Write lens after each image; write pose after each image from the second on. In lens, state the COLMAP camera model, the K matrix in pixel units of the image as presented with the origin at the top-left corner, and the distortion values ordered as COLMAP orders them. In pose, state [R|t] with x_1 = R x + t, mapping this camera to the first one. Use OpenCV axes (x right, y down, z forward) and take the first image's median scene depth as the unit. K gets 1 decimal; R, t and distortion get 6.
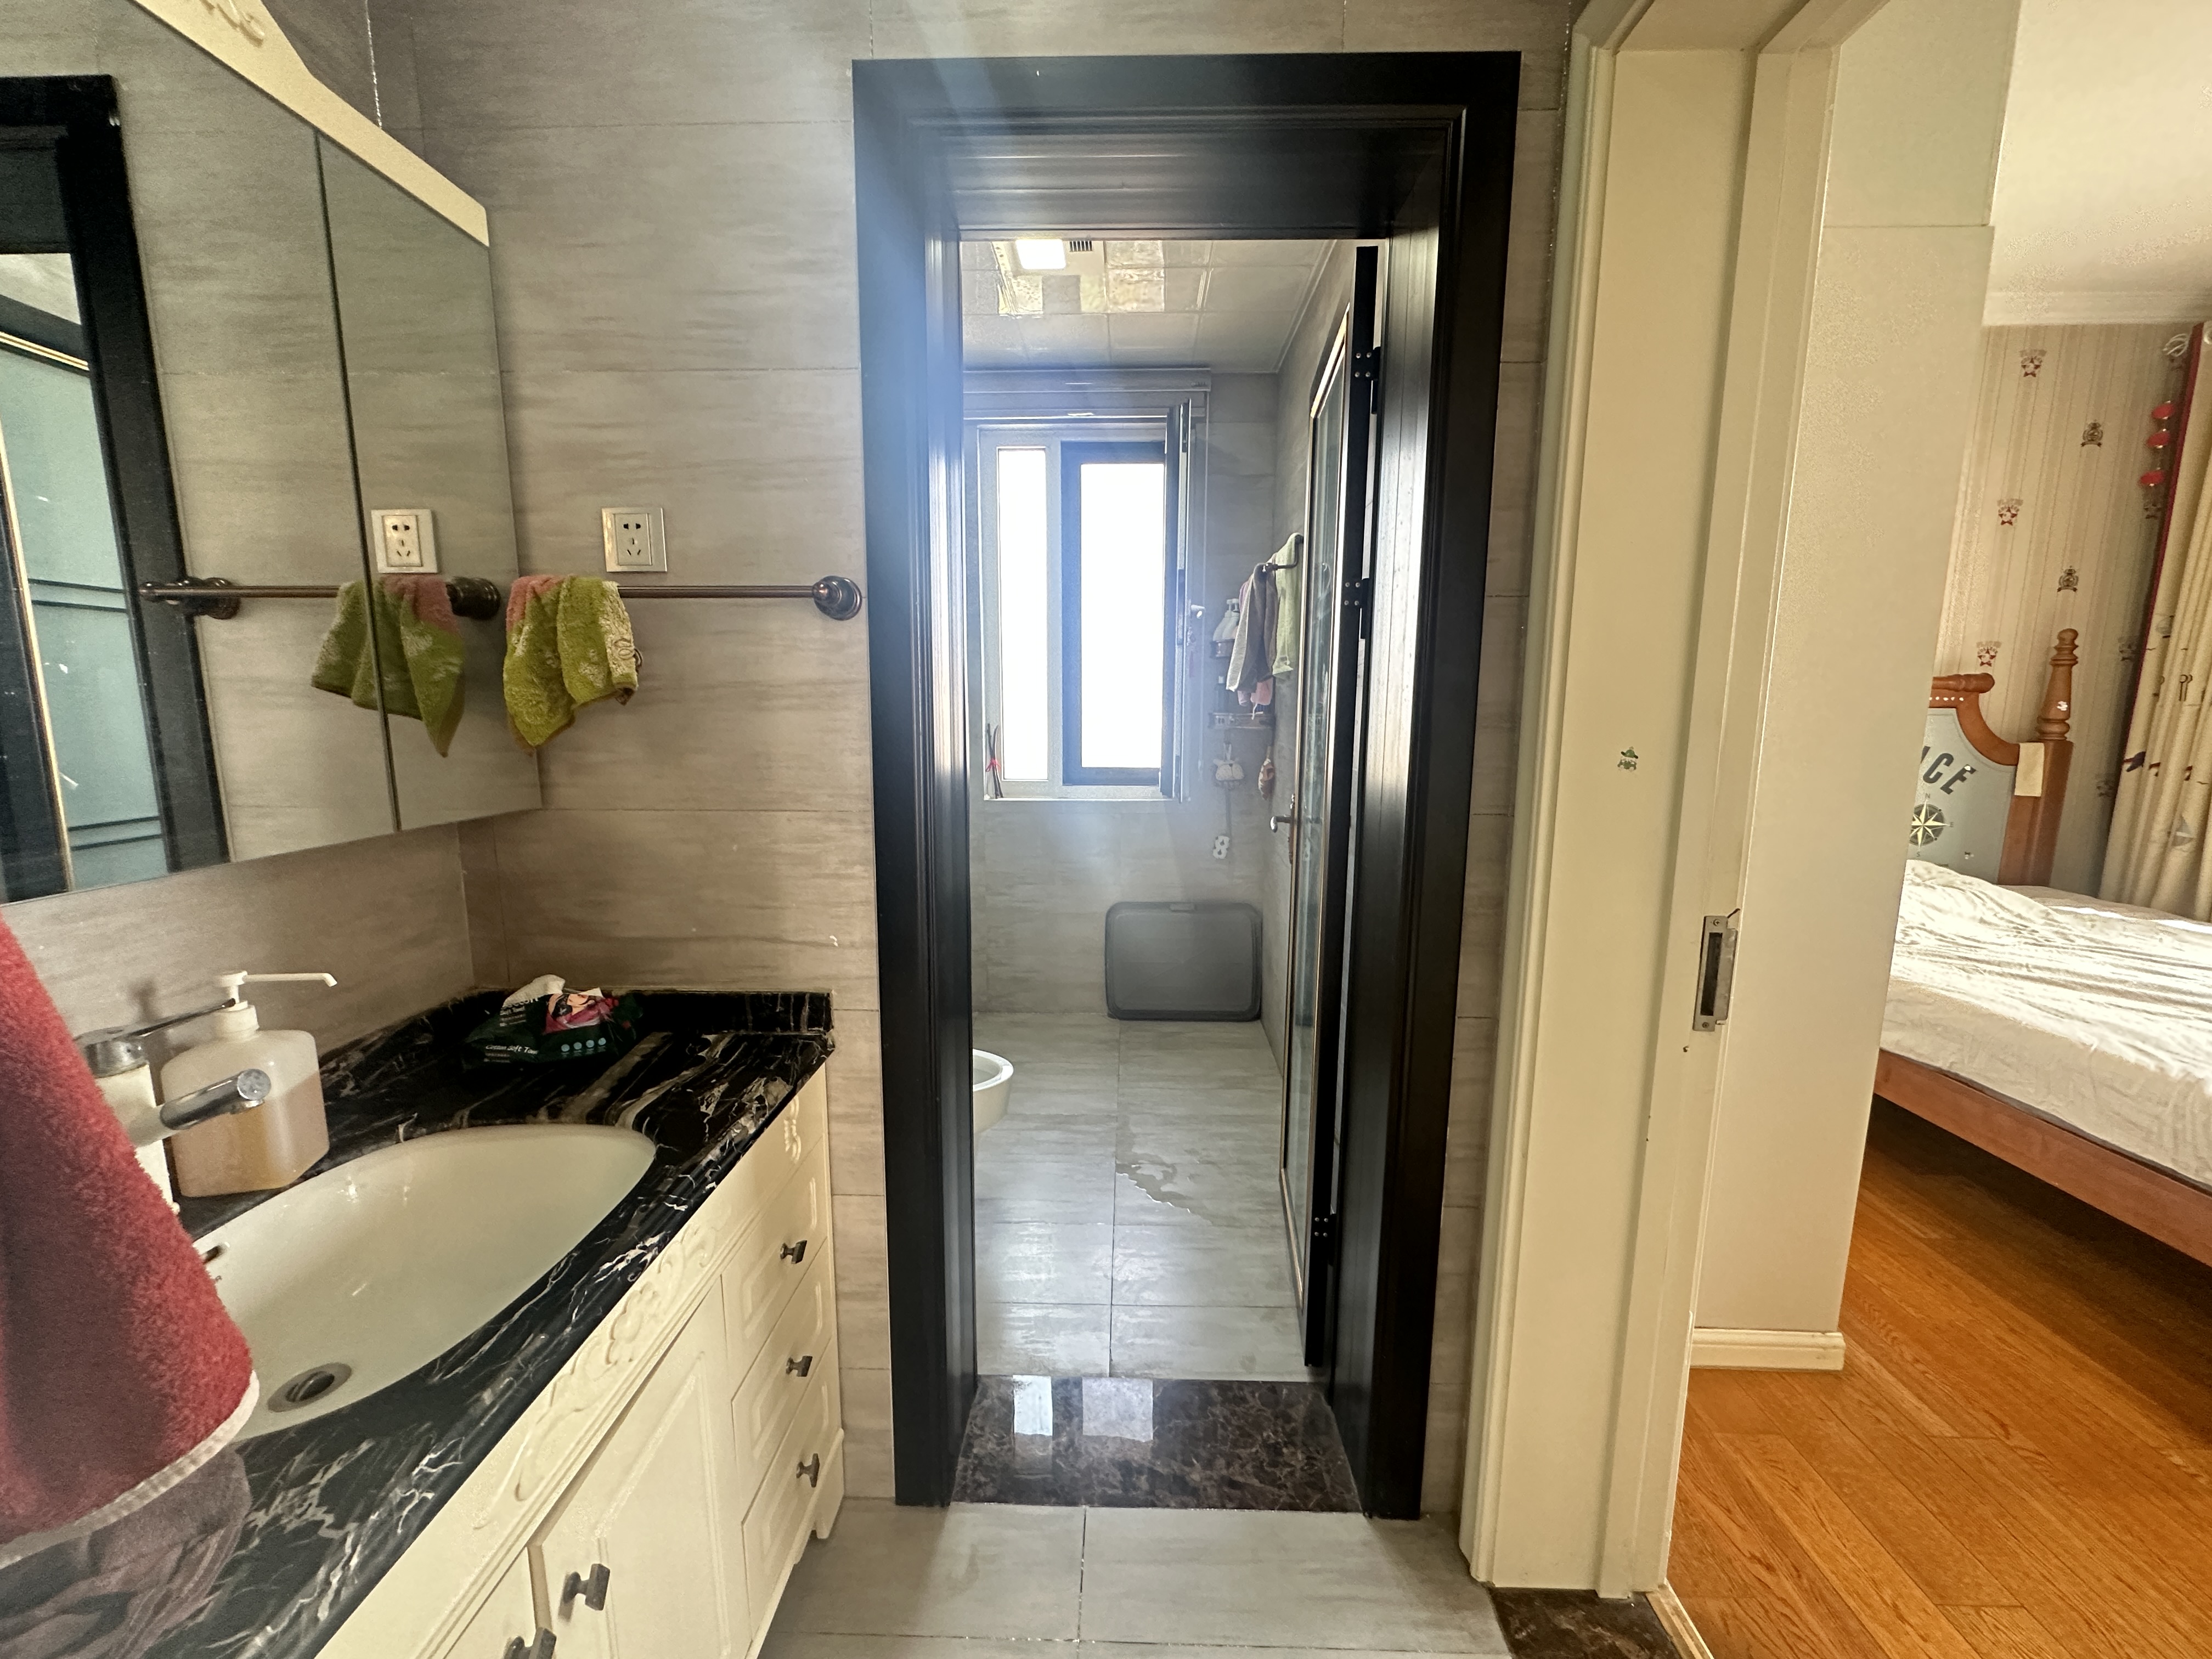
lens RADIAL K [[883.4, 0, 1108.4], [0, 883.4, 827.4], [0, 0, 1]] dist [-0.000026, 0.000321]
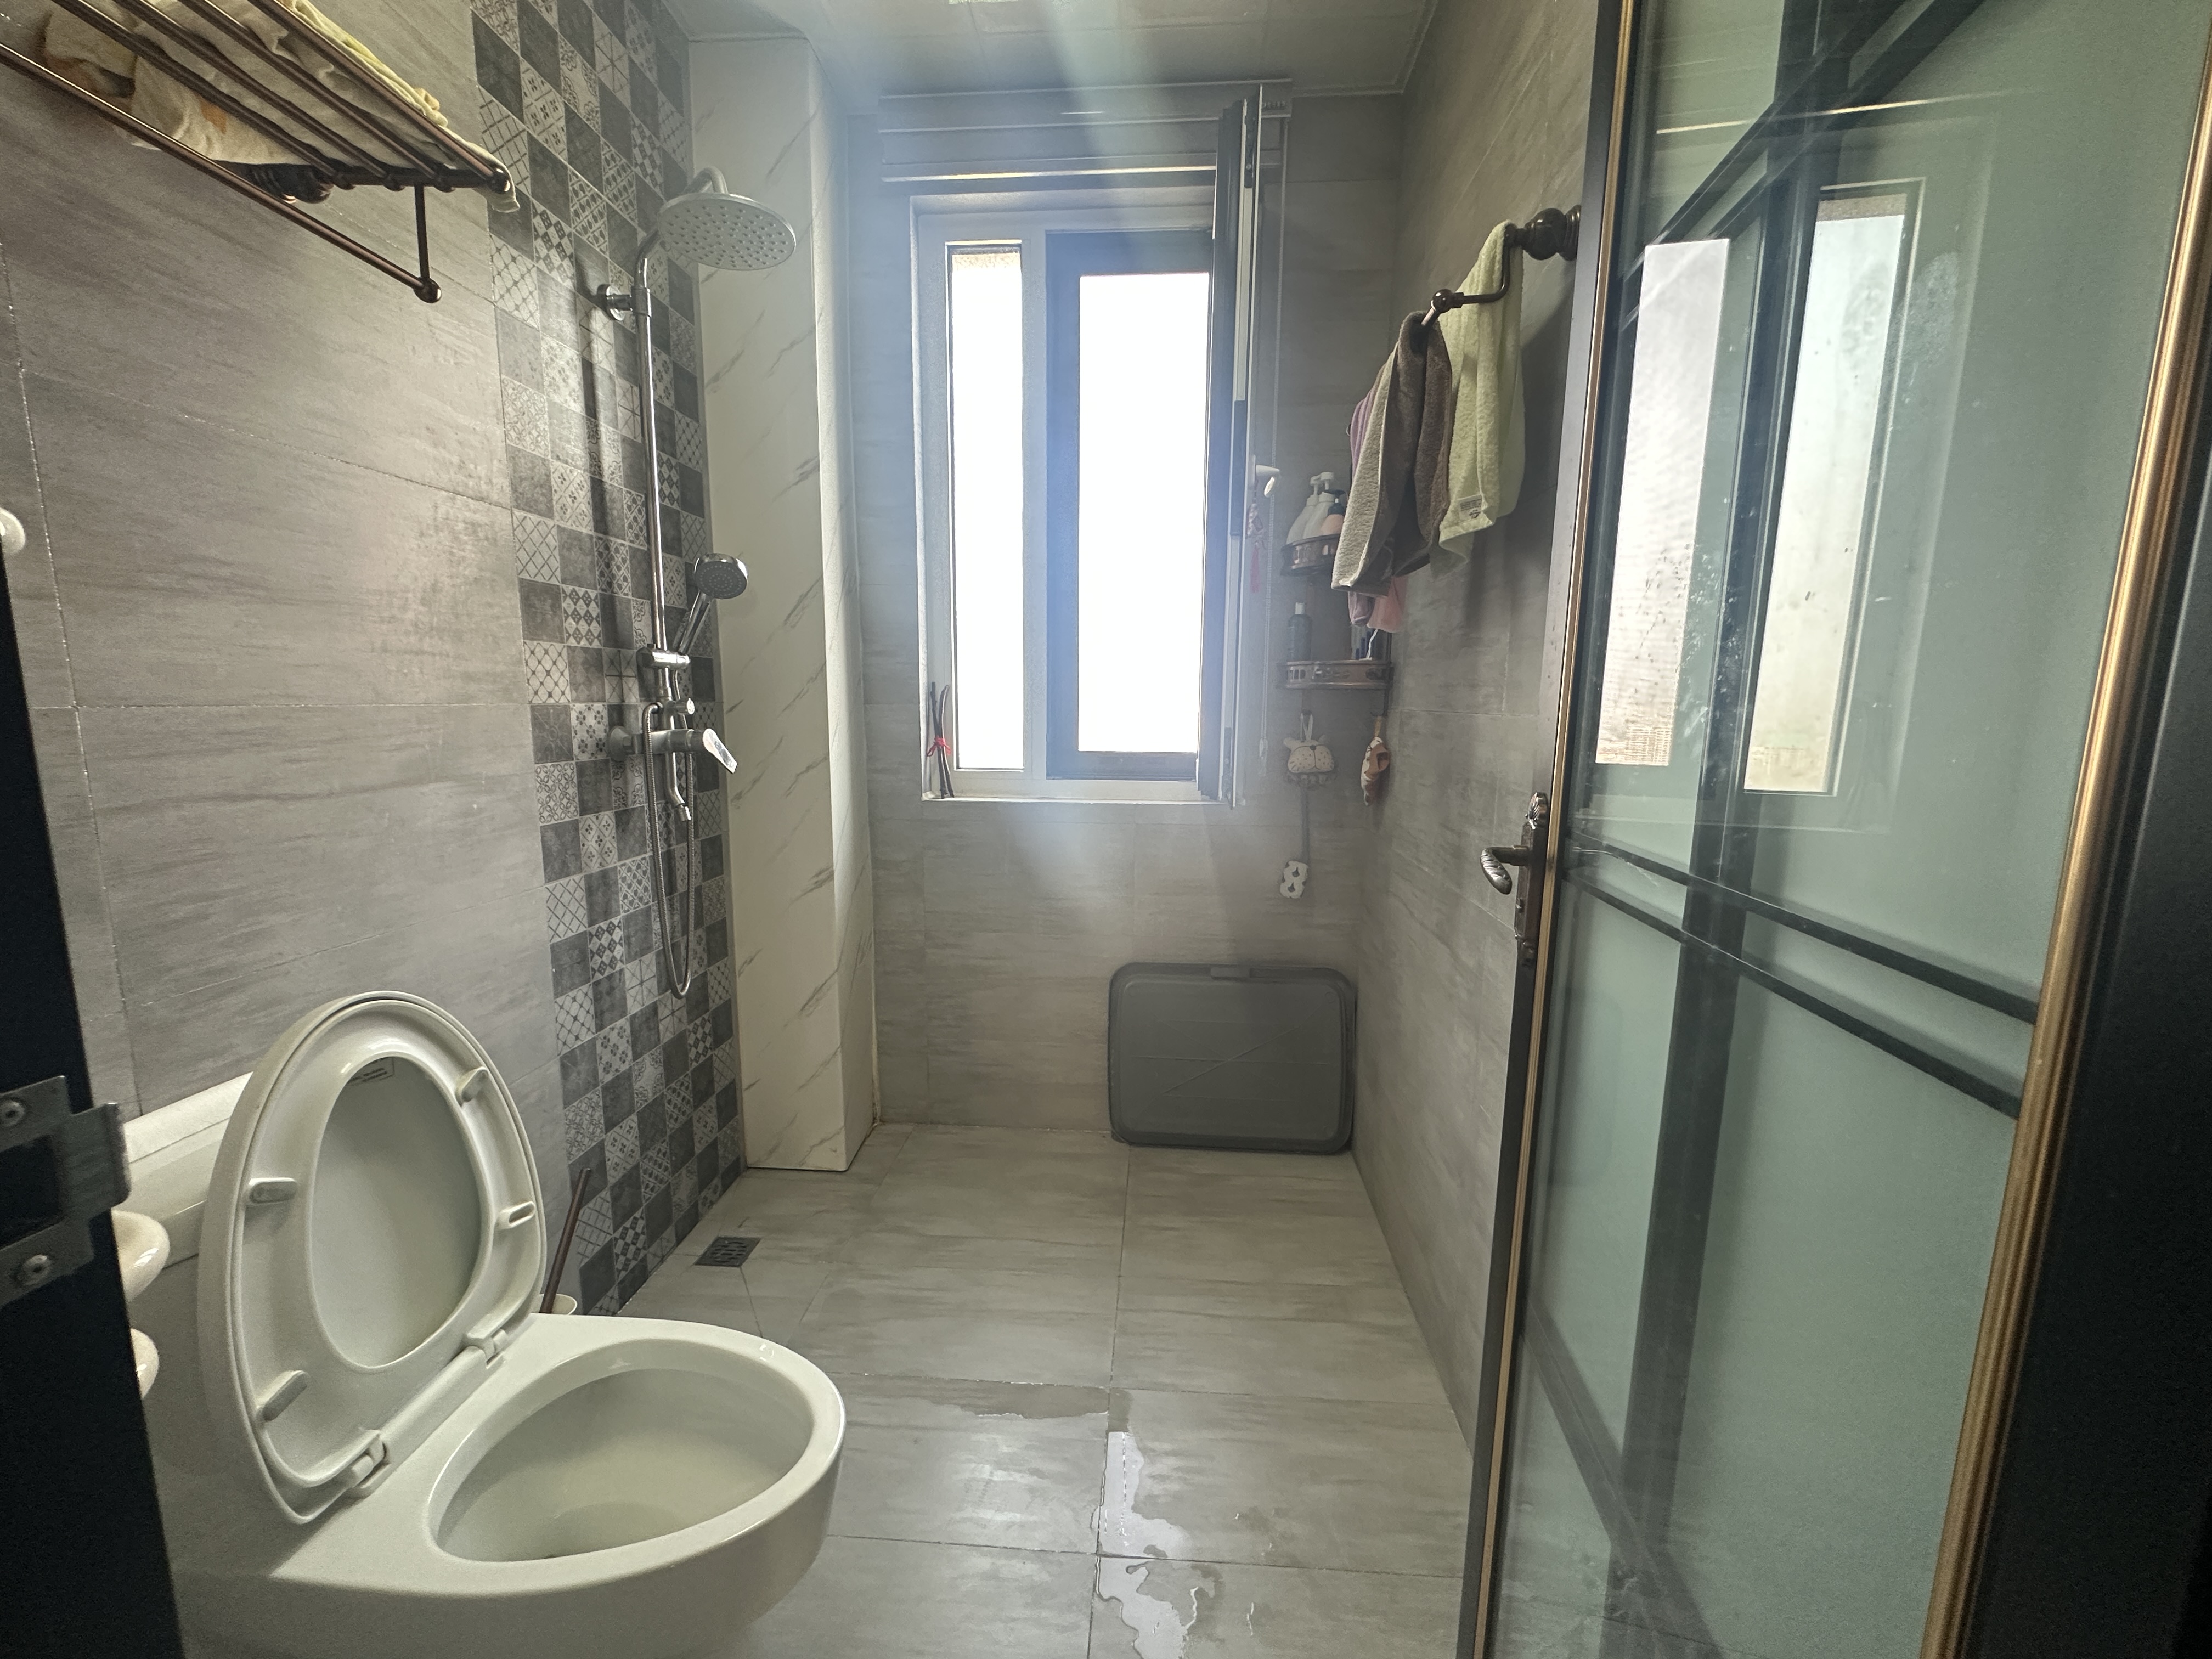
lens RADIAL K [[876.3, 0, 1109.7], [0, 876.3, 828.6], [0, 0, 1]] dist [-0.001151, 0.000118]
pose [[0.999227, 0.012658, -0.037209, 0.019896], [-0.012670, 0.999920, -0.000084, -0.011976], [0.037205, 0.000556, 0.999307, 0.373760]]
